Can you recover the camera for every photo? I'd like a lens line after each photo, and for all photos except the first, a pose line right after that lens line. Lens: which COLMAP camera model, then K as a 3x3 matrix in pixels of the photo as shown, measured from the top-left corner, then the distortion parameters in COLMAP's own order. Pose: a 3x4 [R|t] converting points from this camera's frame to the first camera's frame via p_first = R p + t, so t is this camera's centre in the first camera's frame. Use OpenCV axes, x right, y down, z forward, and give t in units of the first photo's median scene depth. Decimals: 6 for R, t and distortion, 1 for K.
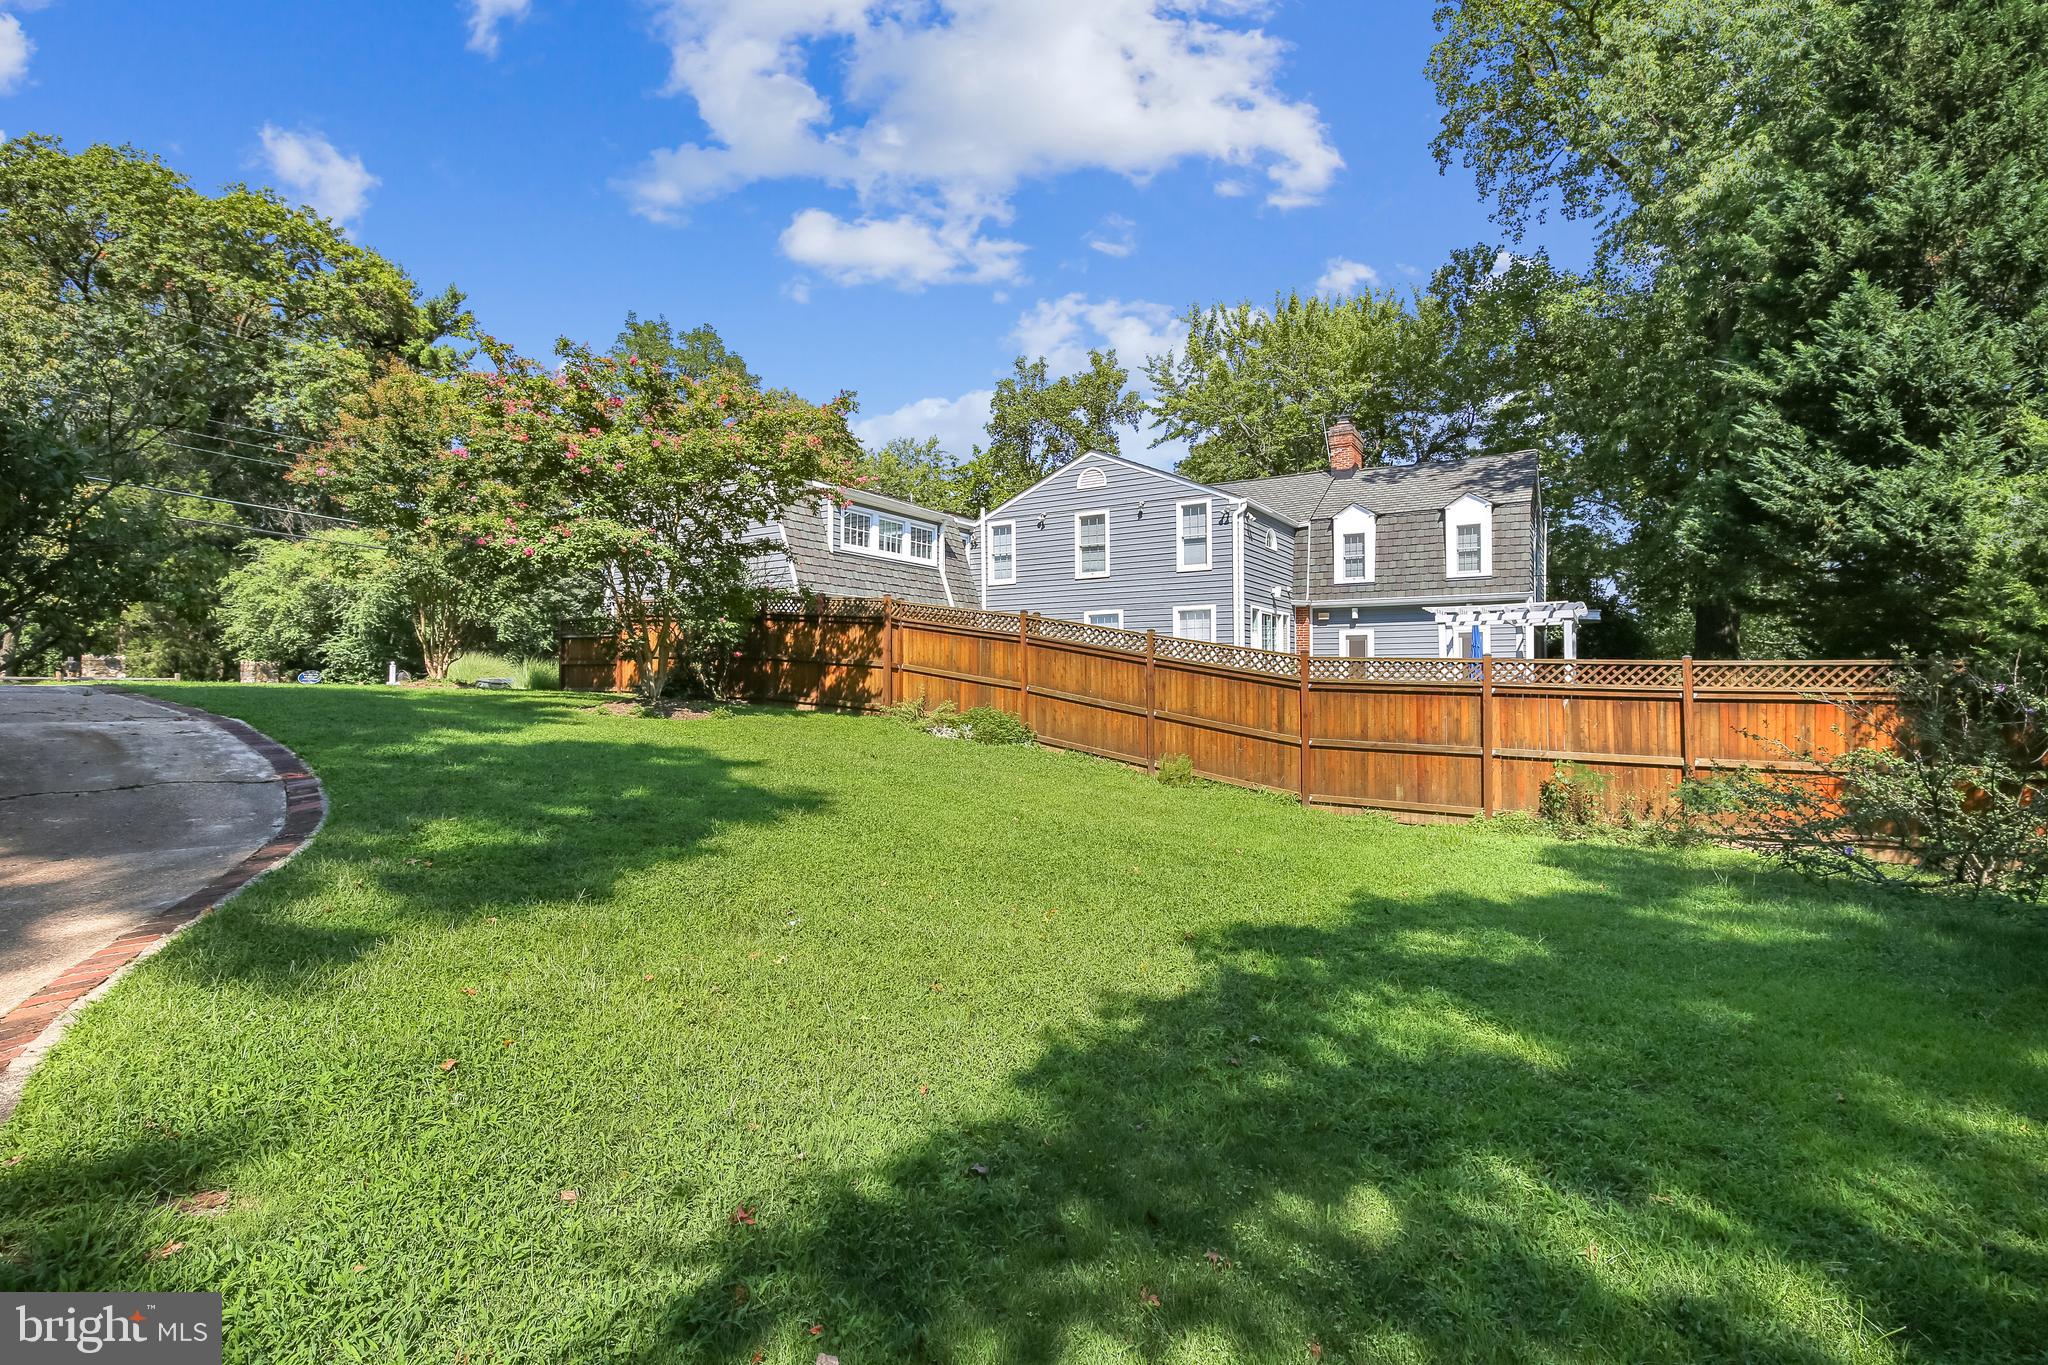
lens RADIAL K [[958.5, 0, 1032.3], [0, 958.5, 676.5], [0, 0, 1]] dist [-0.029126, 0.004219]
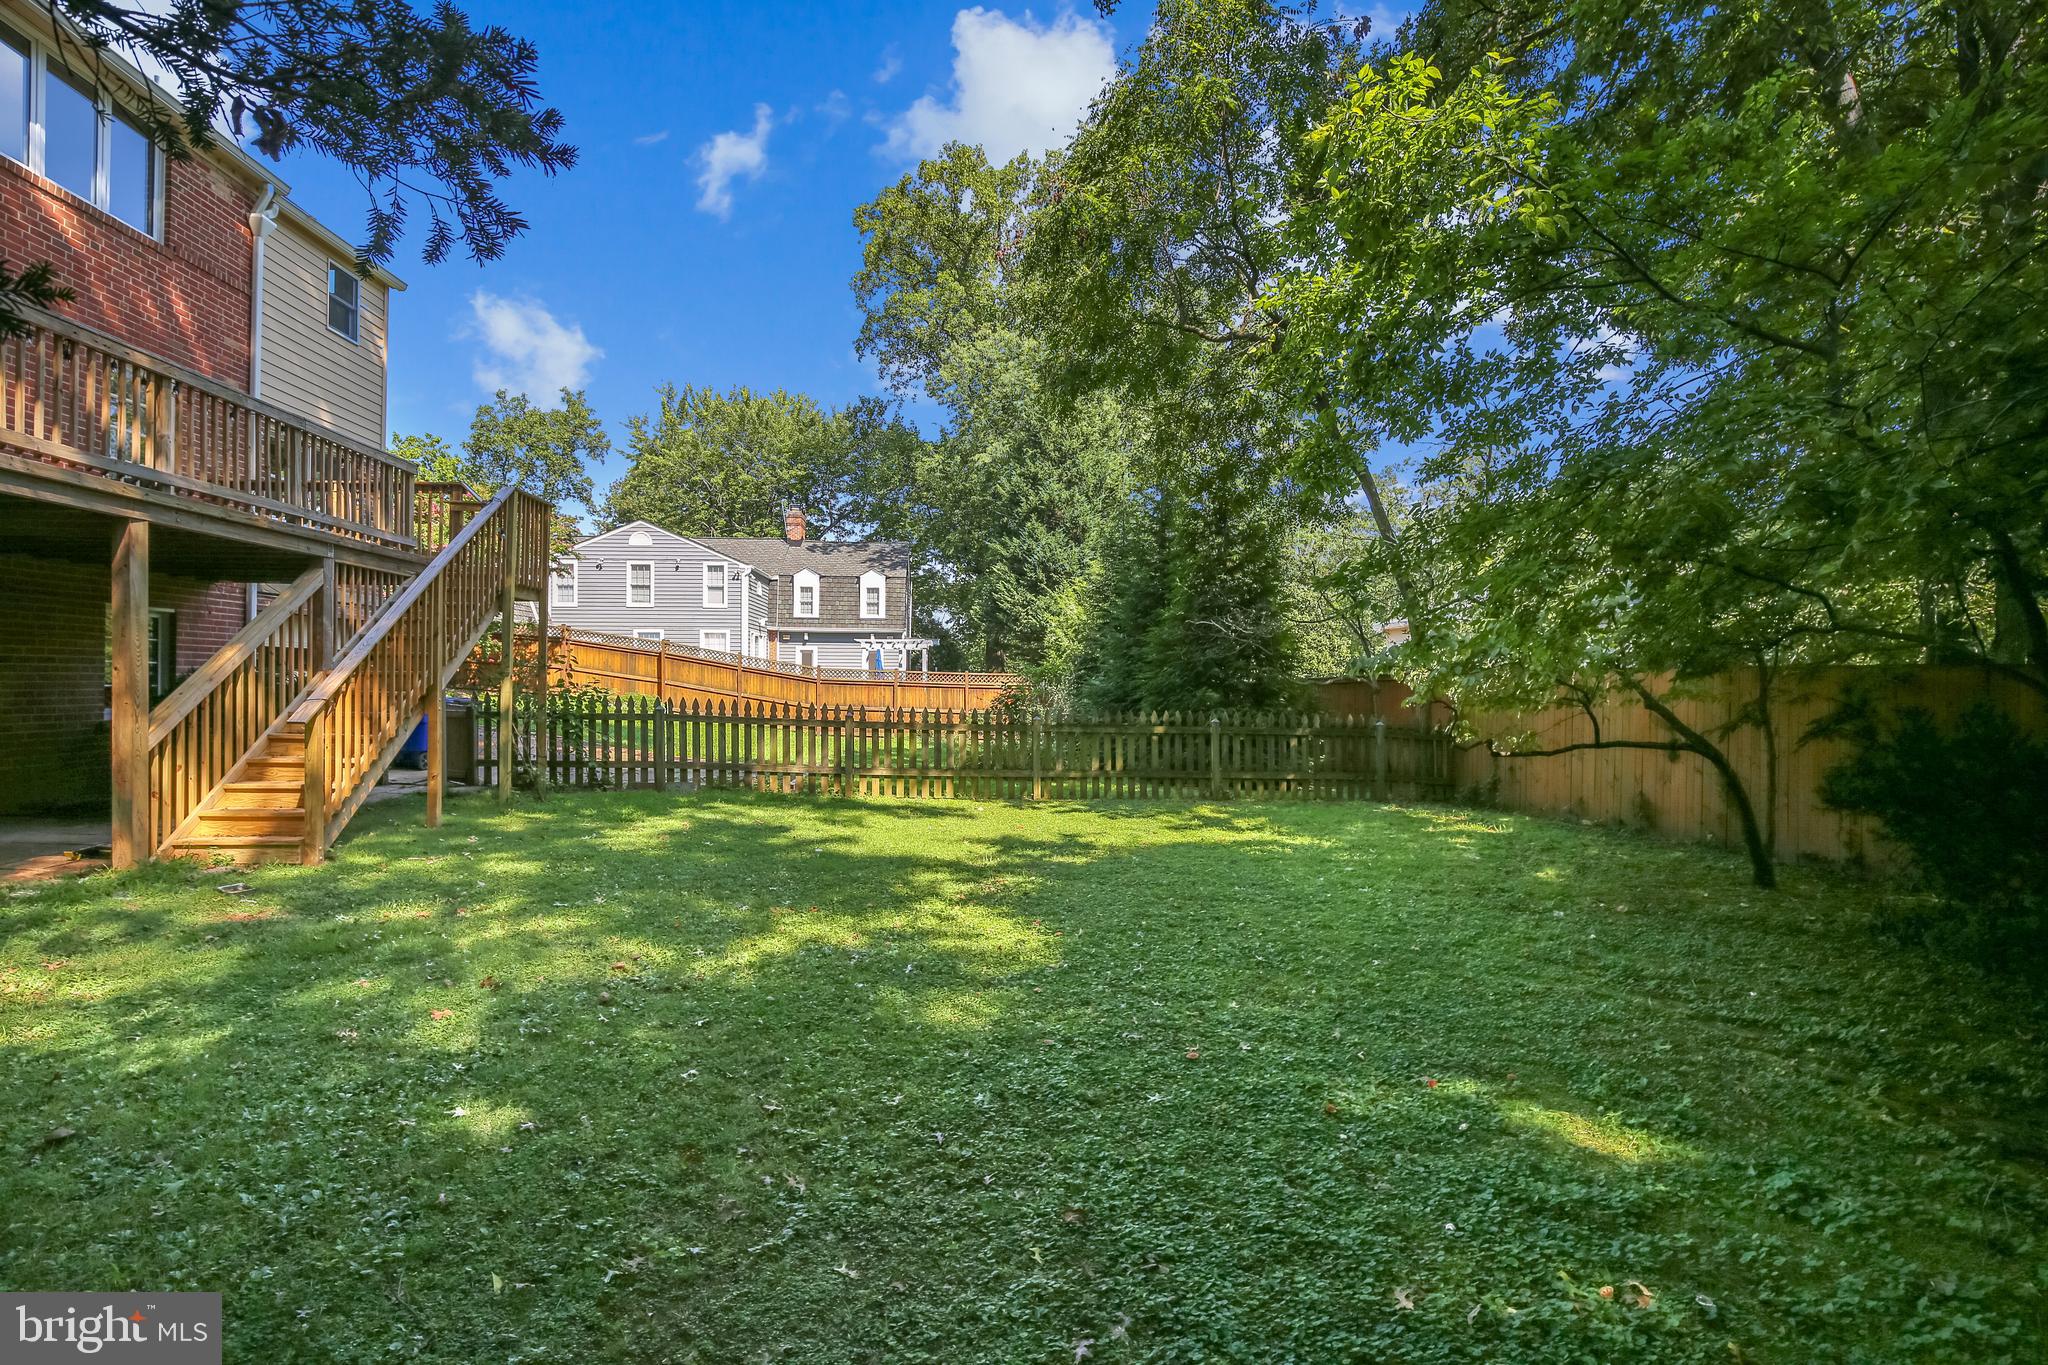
lens RADIAL K [[958.5, 0, 1025.3], [0, 958.5, 686.0], [0, 0, 1]] dist [-0.029126, 0.004219]
pose [[0.810608, 0.004565, 0.585571, -0.320863], [-0.014785, 0.999810, 0.012673, -0.008064], [-0.585402, -0.018930, 0.810522, -0.549523]]
